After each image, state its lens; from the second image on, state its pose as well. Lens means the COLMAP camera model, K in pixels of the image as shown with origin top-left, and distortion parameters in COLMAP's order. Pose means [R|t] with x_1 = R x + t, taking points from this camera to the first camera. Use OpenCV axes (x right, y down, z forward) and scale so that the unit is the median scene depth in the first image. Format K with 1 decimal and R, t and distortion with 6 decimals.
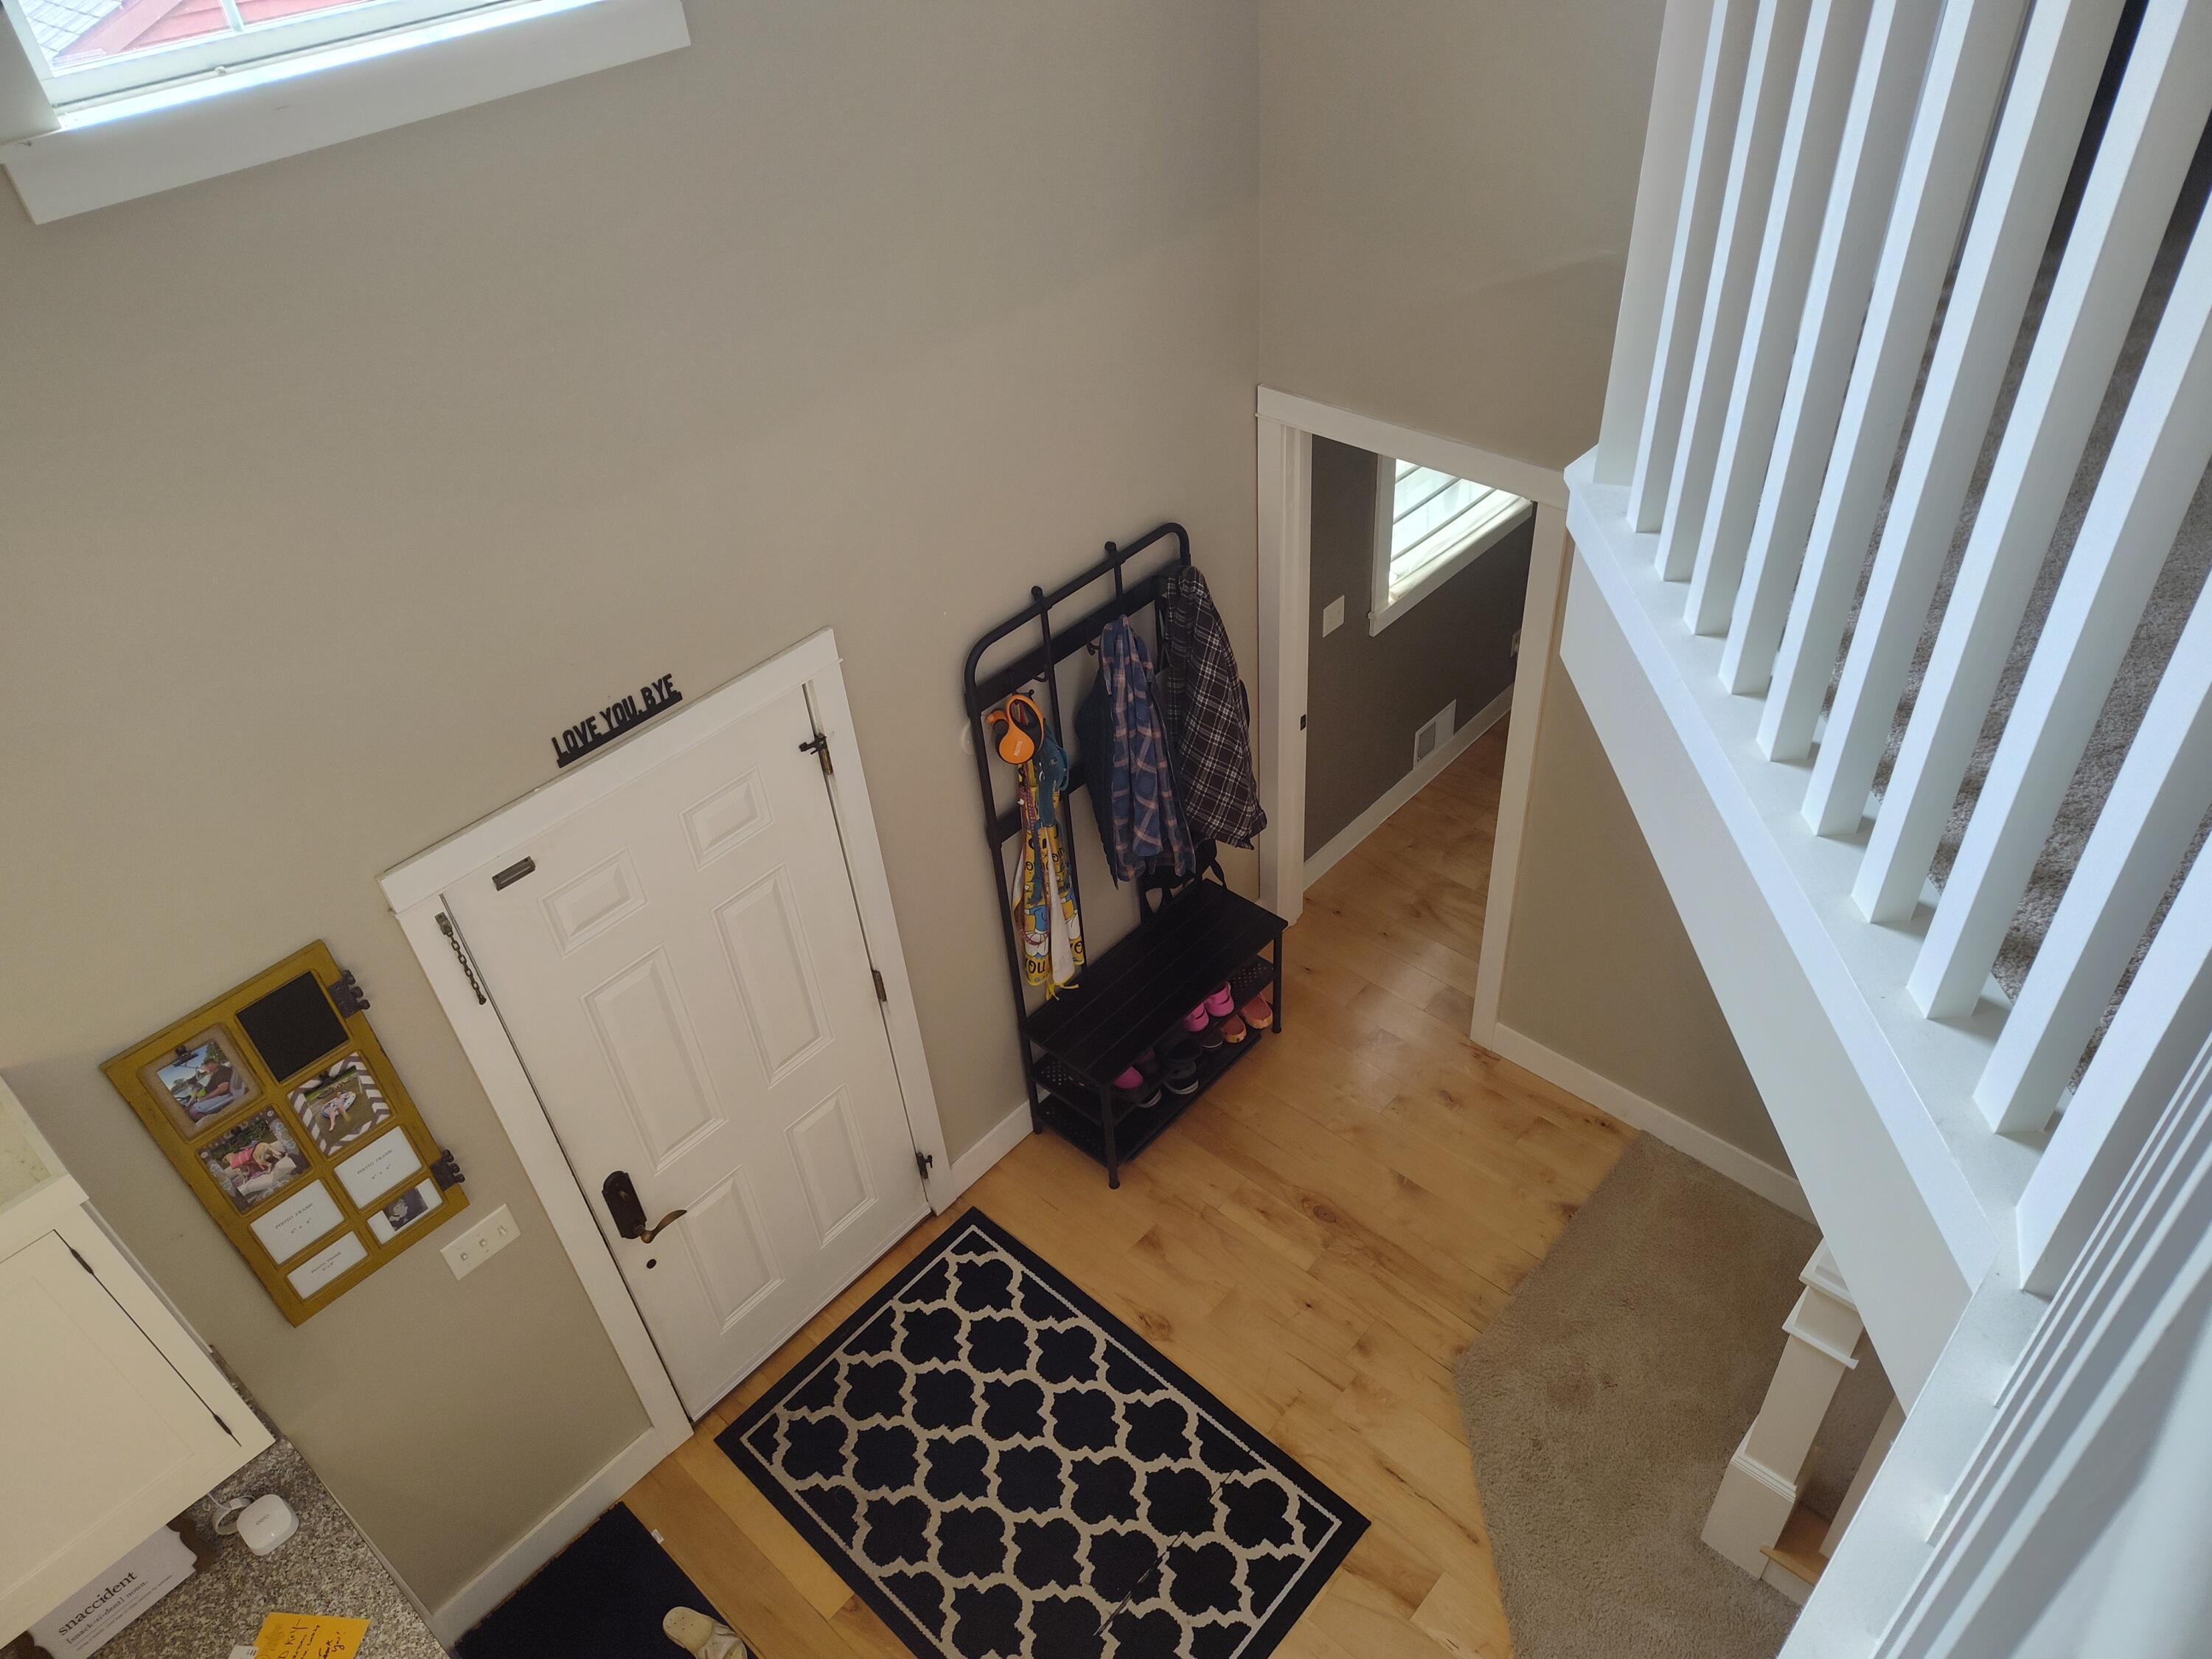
lens RADIAL K [[1508.2, 0, 1106.0], [0, 1508.2, 829.5], [0, 0, 1]] dist [0.015477, -0.003005]
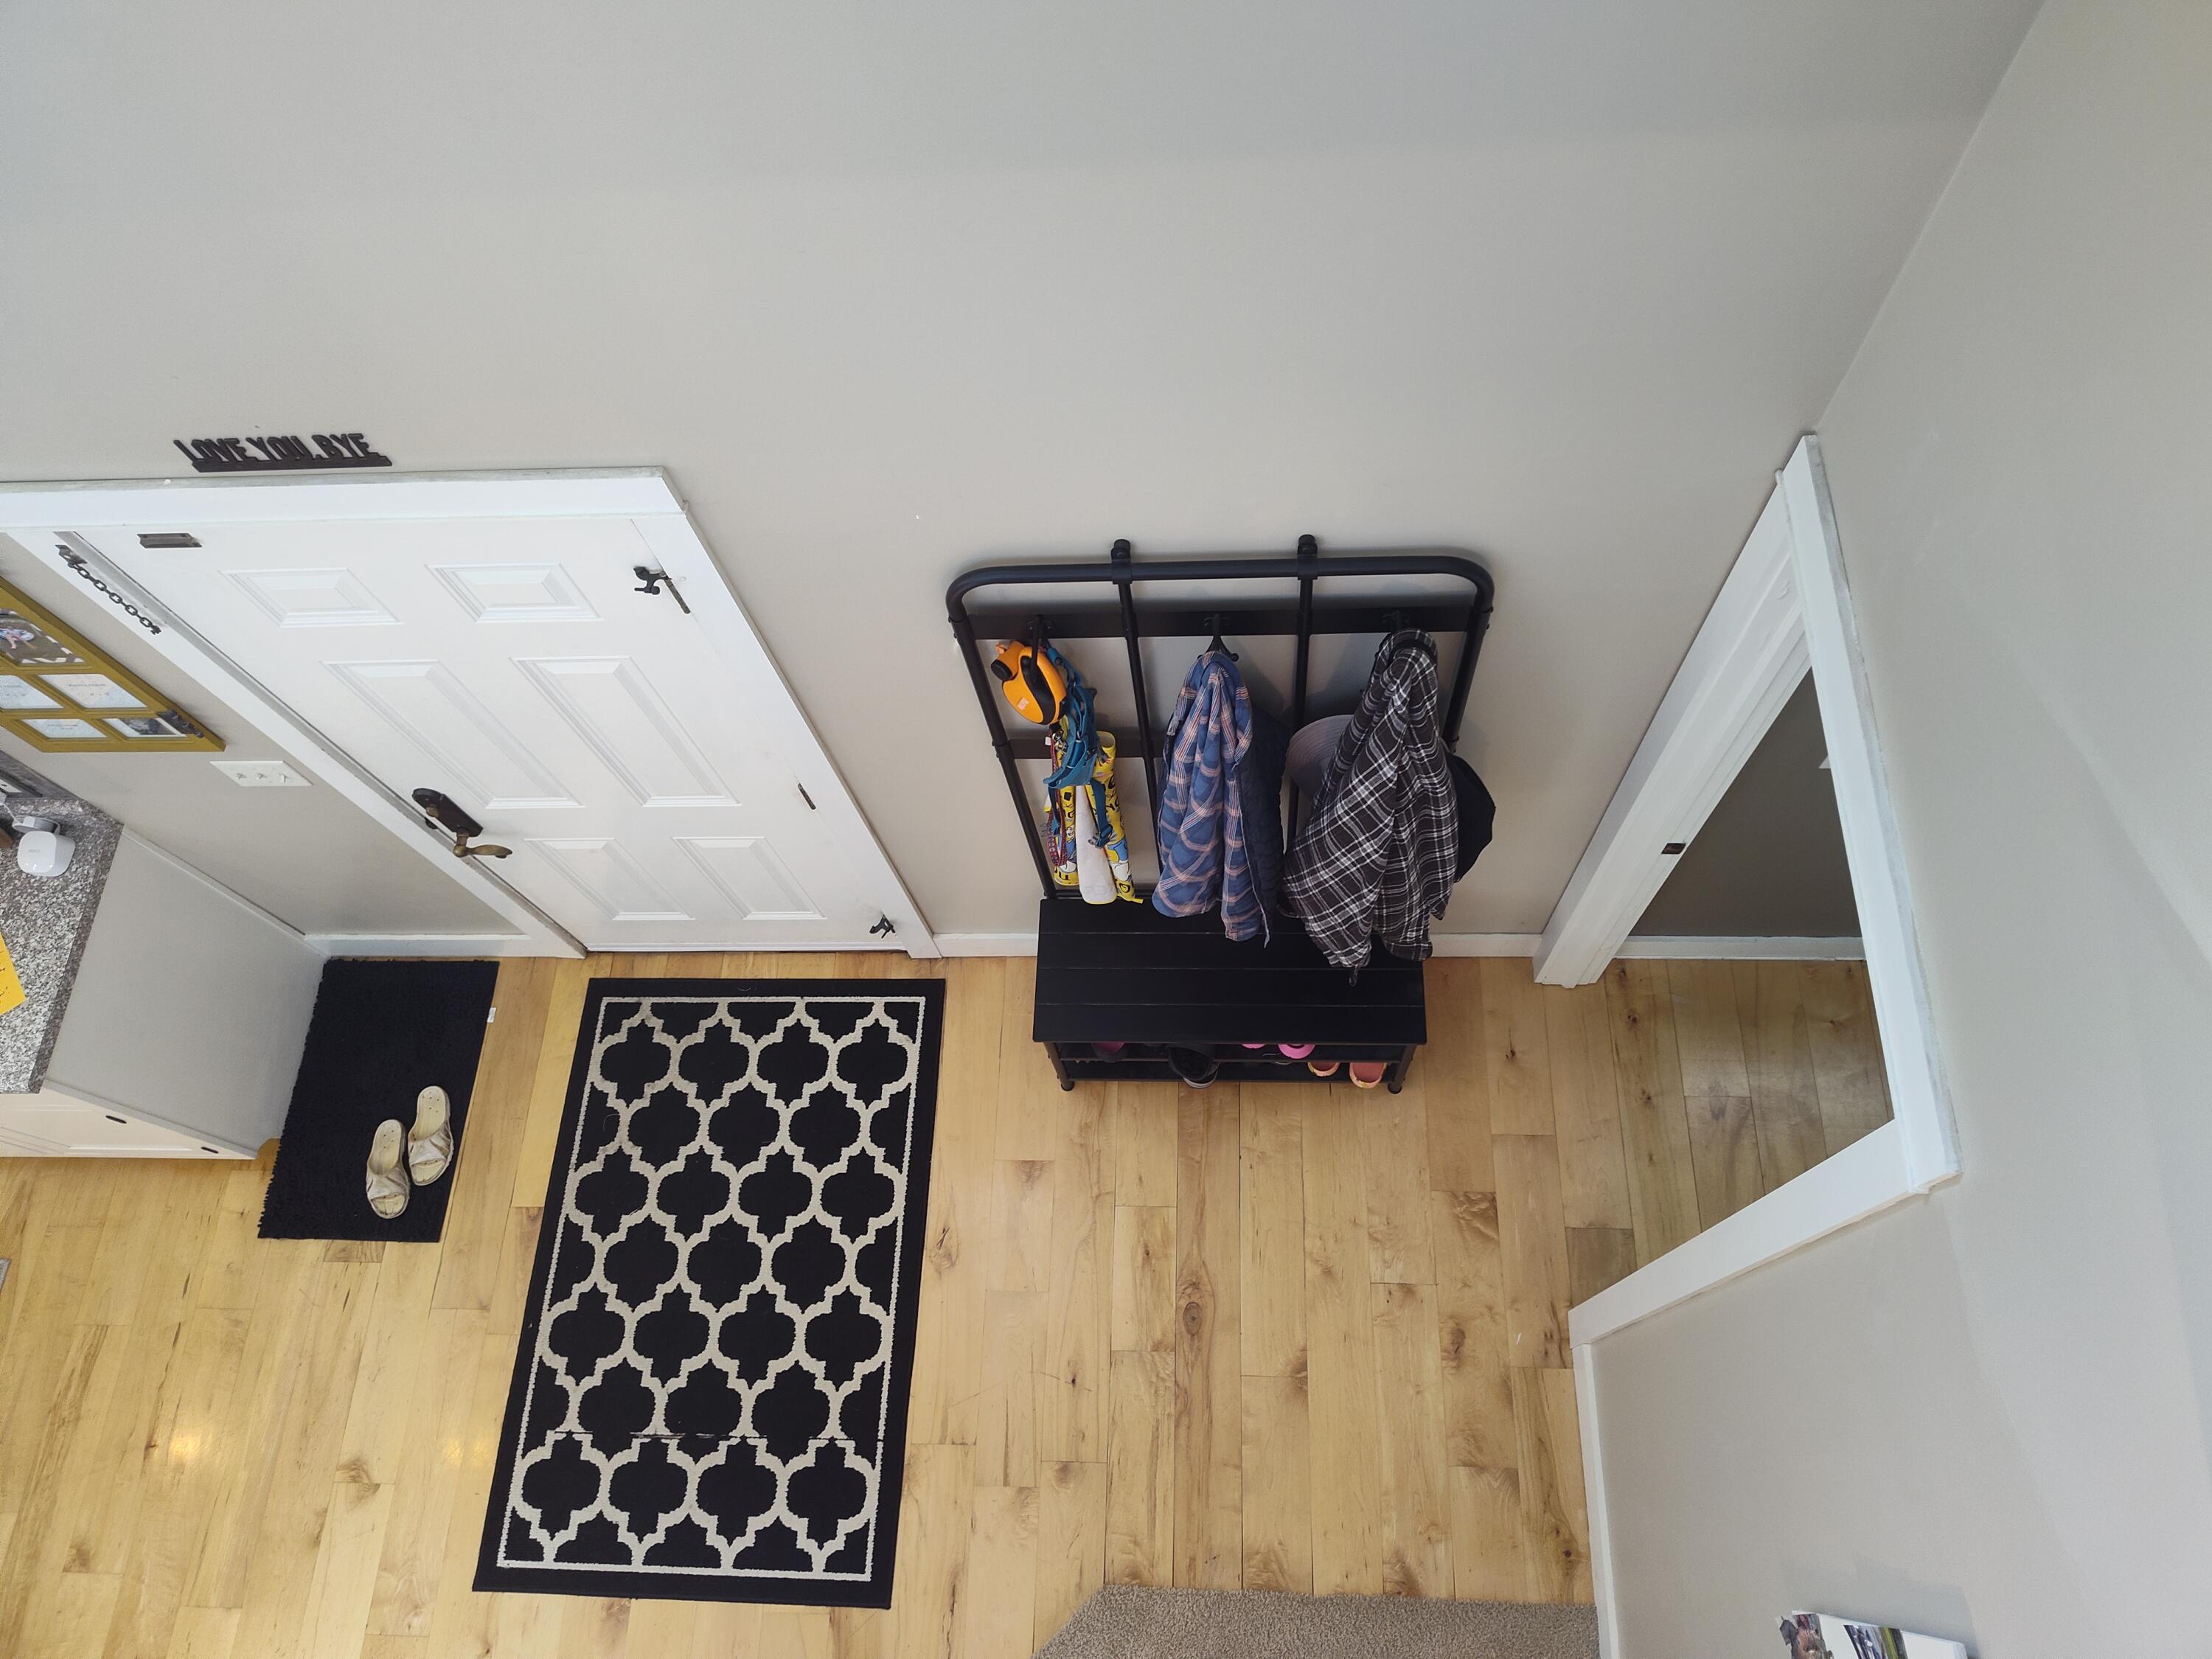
lens RADIAL K [[1492.8, 0, 1107.9], [0, 1492.8, 824.7], [0, 0, 1]] dist [0.037468, -0.047235]
pose [[0.651951, 0.696499, -0.299748, 0.203839], [-0.450057, 0.673587, 0.586284, -0.429255], [0.610252, -0.247325, 0.752611, 0.532394]]
